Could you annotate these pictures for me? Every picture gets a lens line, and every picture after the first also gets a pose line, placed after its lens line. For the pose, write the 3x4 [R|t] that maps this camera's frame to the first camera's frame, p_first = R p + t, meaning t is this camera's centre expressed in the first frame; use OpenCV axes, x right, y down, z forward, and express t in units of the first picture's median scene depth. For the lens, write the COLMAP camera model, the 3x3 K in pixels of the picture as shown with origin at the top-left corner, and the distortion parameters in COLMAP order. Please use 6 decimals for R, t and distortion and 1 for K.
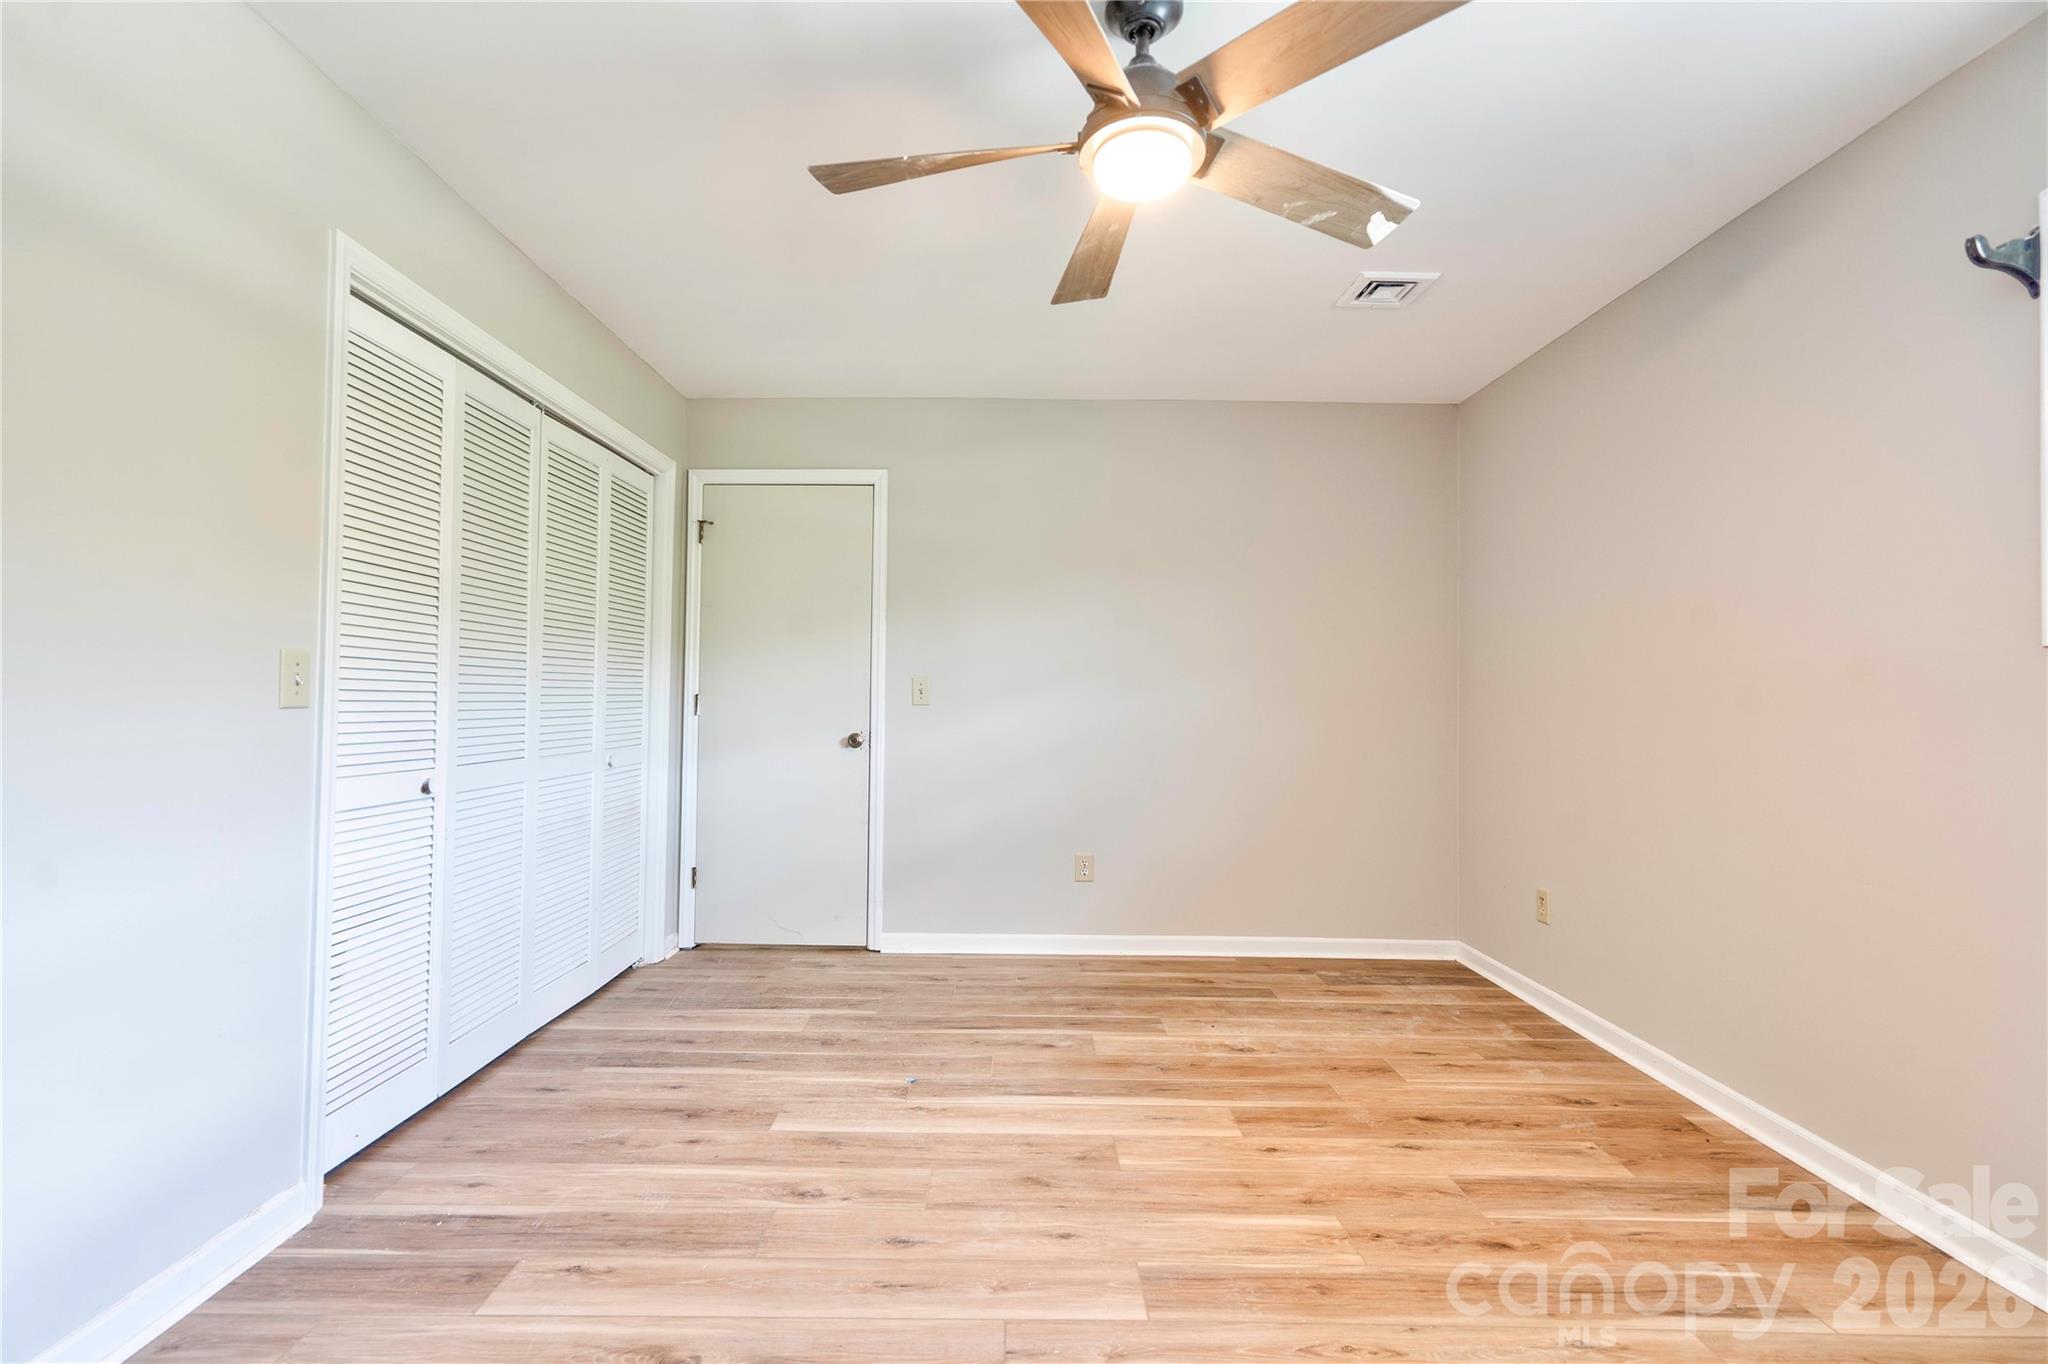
lens RADIAL K [[937.7, 0, 1012.7], [0, 937.7, 677.4], [0, 0, 1]] dist [-0.010727, 0.015231]
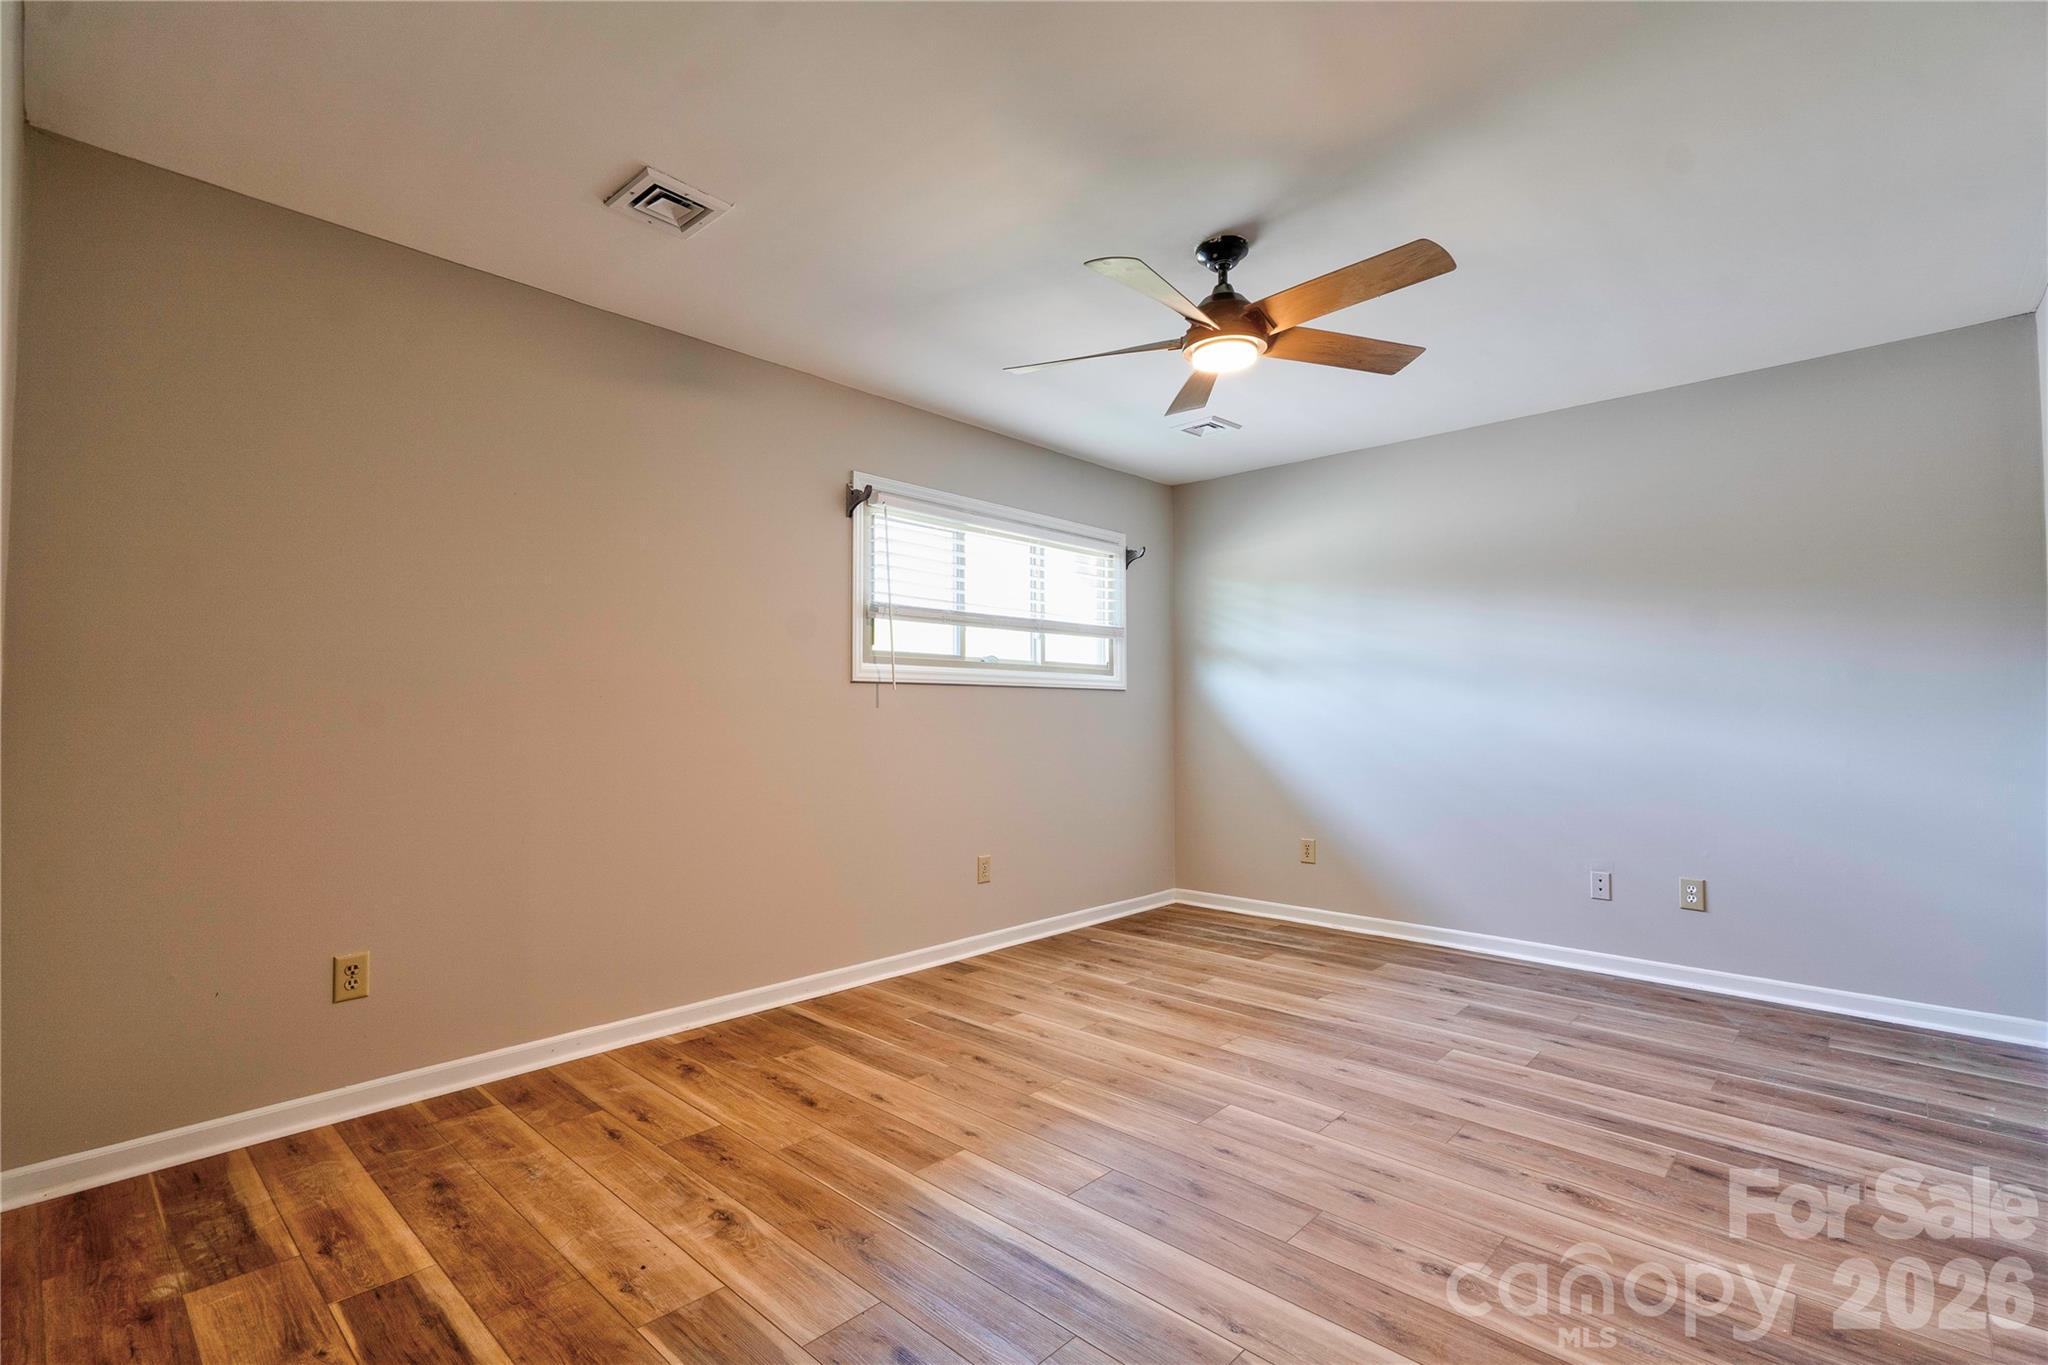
lens RADIAL K [[937.7, 0, 1012.7], [0, 937.7, 677.9], [0, 0, 1]] dist [-0.010727, 0.015231]
pose [[-0.731713, 0.014587, 0.681457, -0.403537], [-0.024479, 0.998564, -0.047659, 0.036096], [-0.681173, -0.051554, -0.730305, 1.473341]]
